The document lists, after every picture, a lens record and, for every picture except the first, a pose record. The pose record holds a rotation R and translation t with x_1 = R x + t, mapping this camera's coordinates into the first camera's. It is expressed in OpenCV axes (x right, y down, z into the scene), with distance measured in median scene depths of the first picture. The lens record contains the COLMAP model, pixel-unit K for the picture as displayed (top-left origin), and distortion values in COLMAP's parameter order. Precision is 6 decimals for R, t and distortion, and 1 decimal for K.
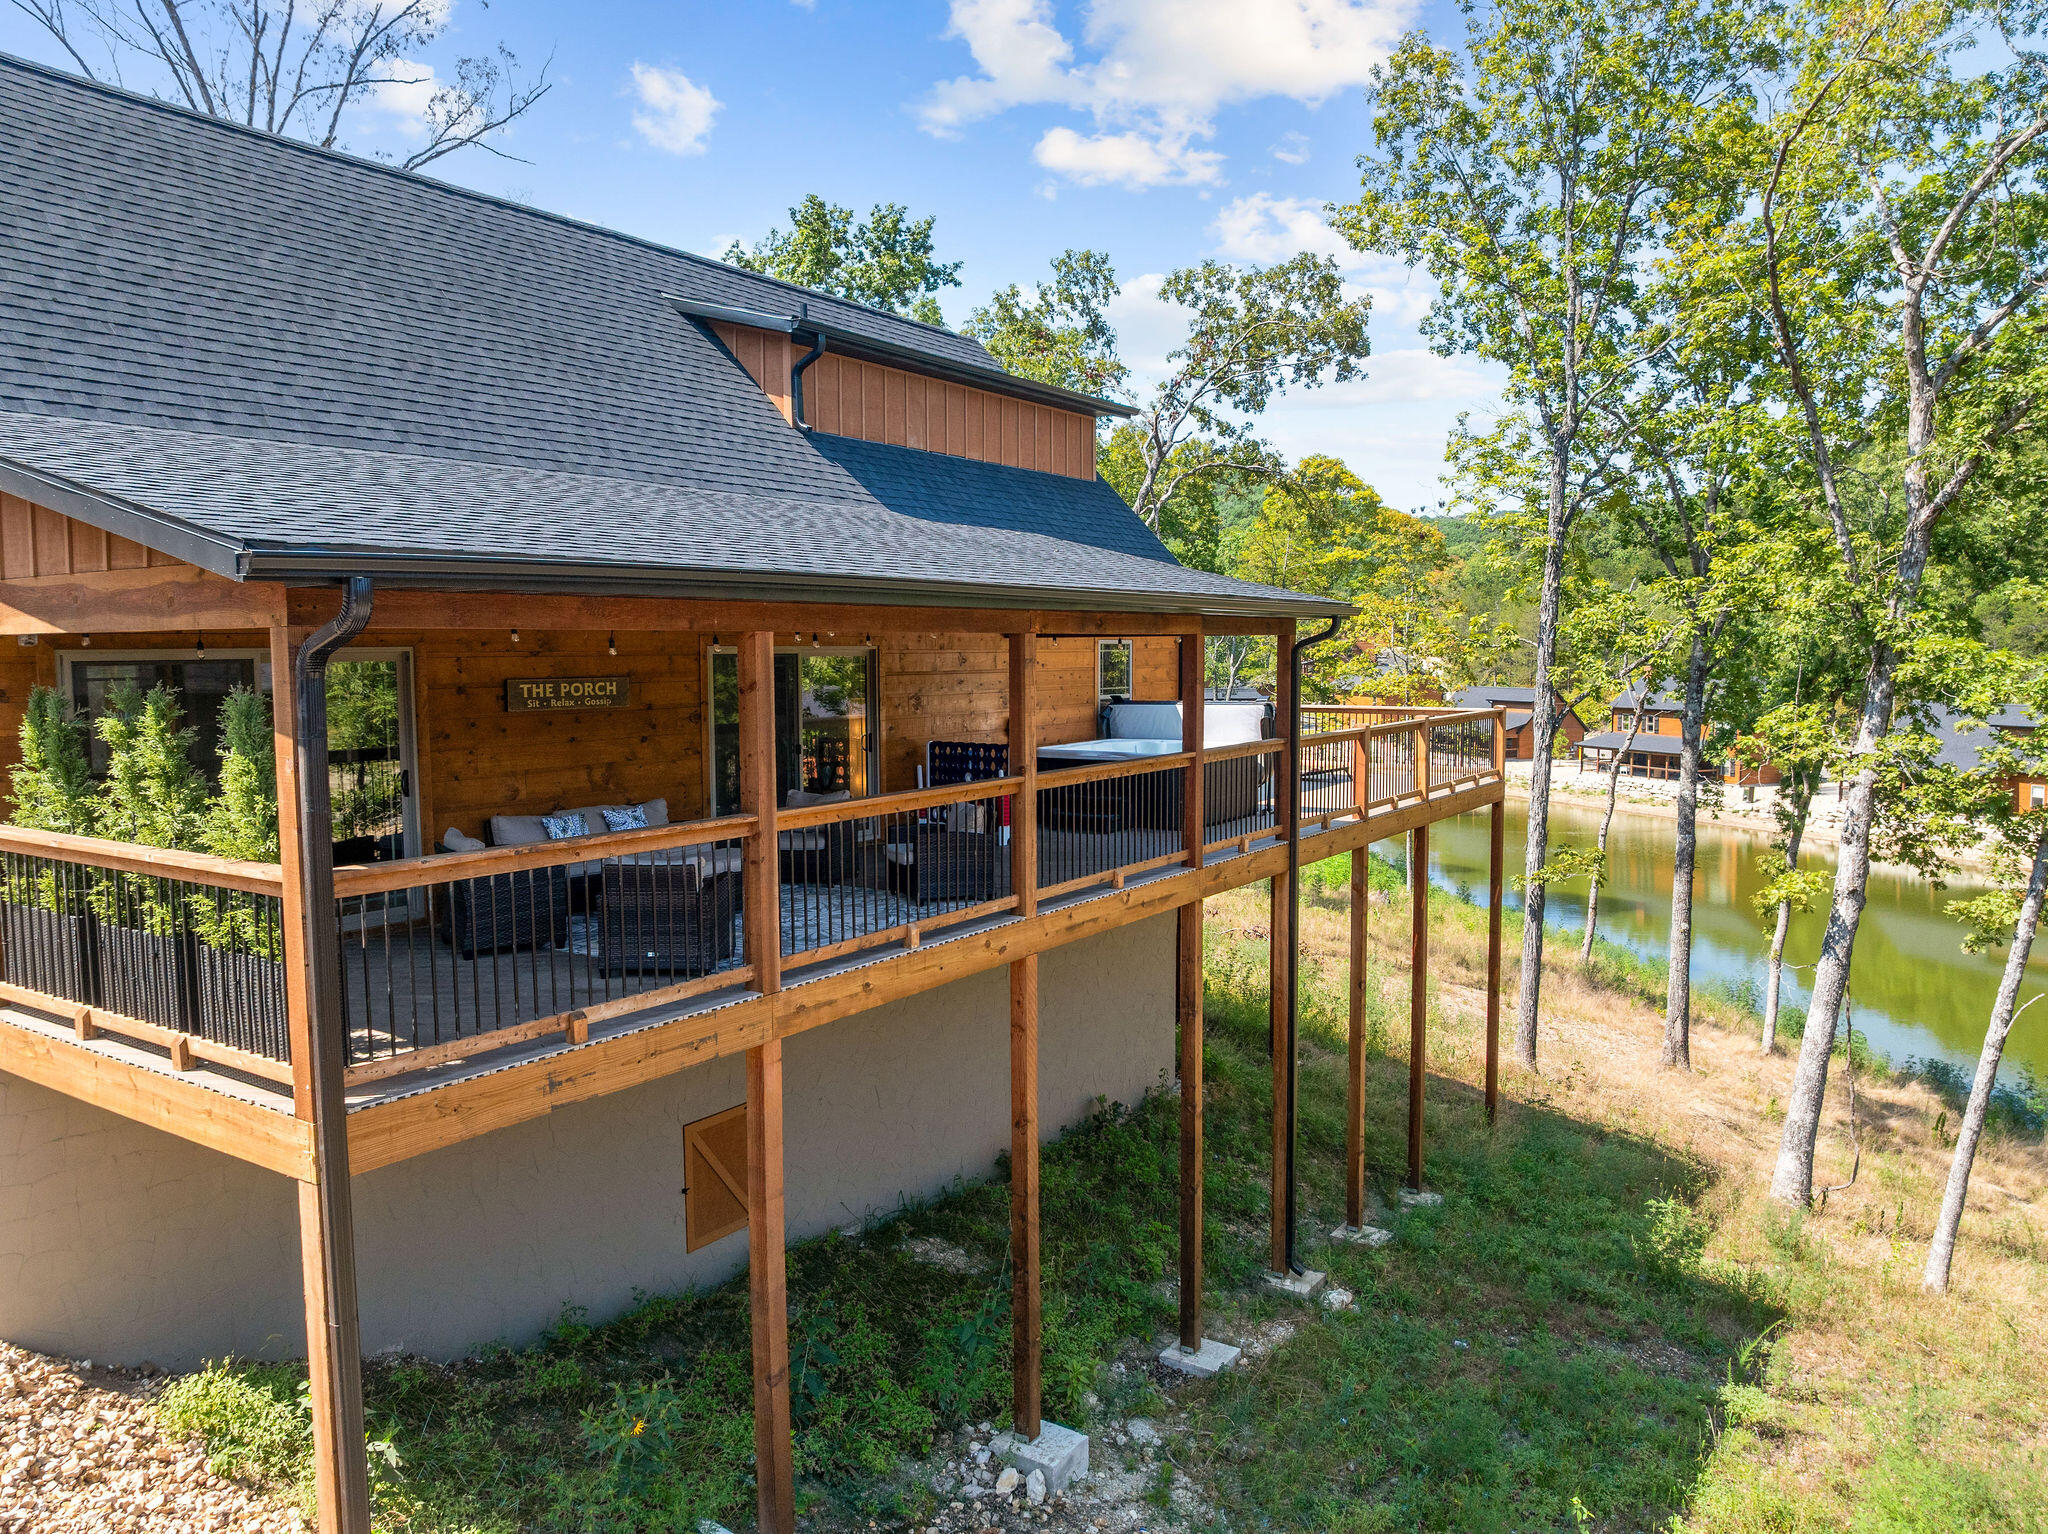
lens RADIAL K [[1434.4, 0, 1024.0], [0, 1434.4, 767.0], [0, 0, 1]] dist [-0.064705, 0.034419]
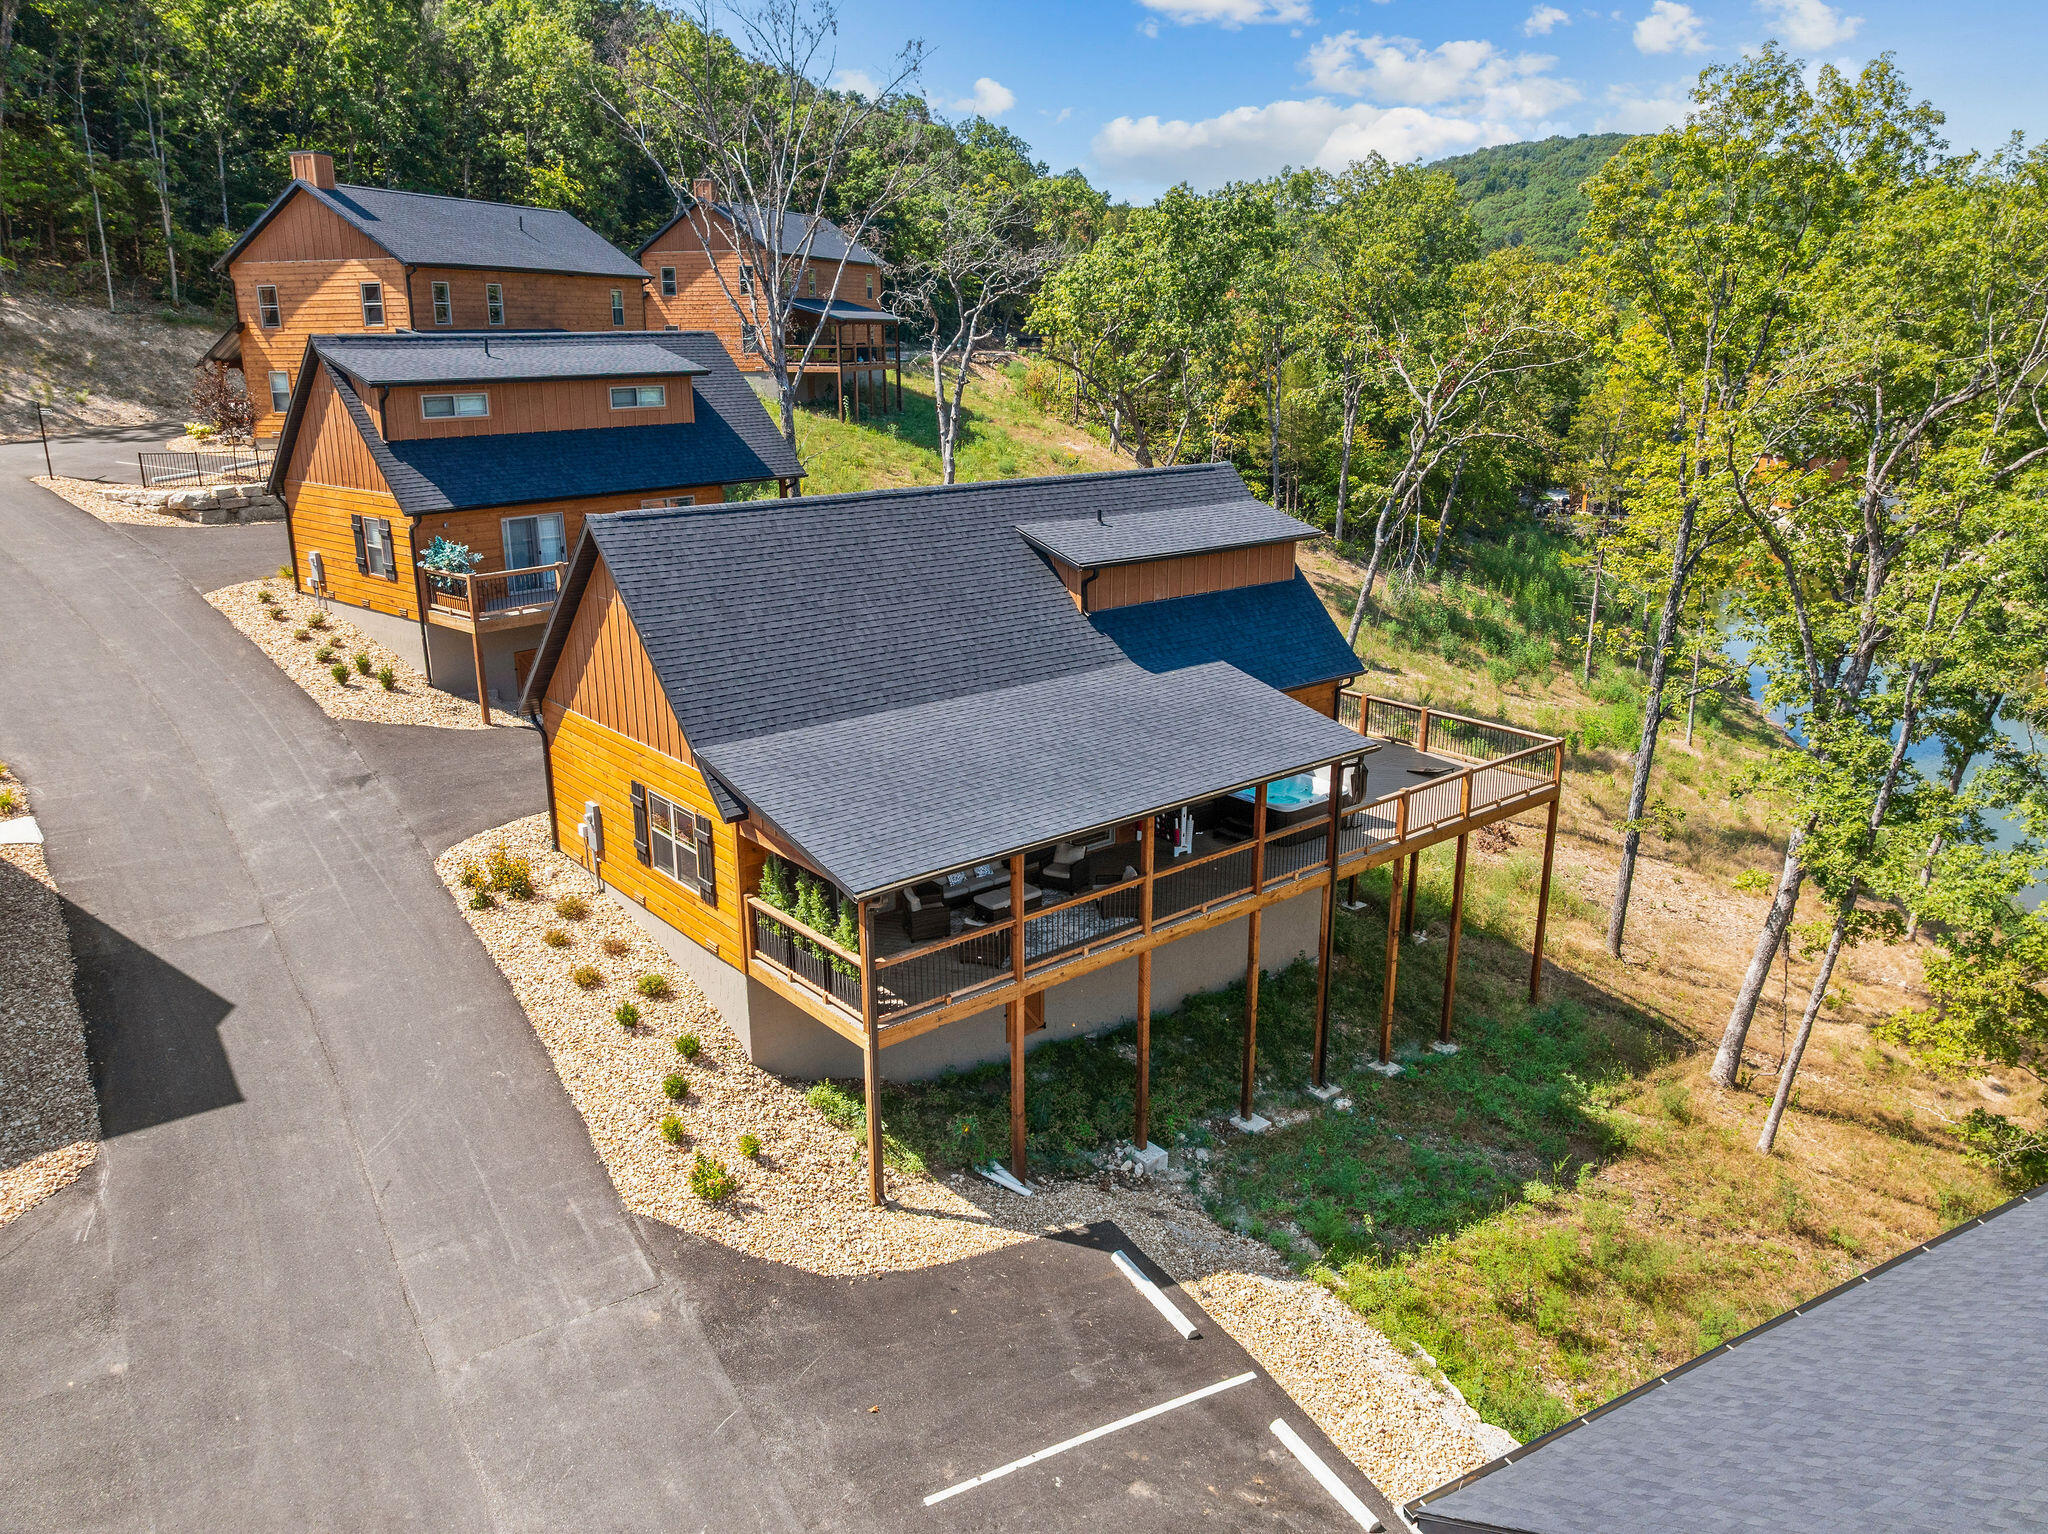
lens RADIAL K [[1434.4, 0, 1024.0], [0, 1434.4, 767.0], [0, 0, 1]] dist [-0.064705, 0.034419]
pose [[0.957721, 0.088019, -0.273903, 0.408428], [-0.027960, 0.976019, 0.215881, -0.628849], [0.286336, -0.199095, 0.937215, -1.102890]]
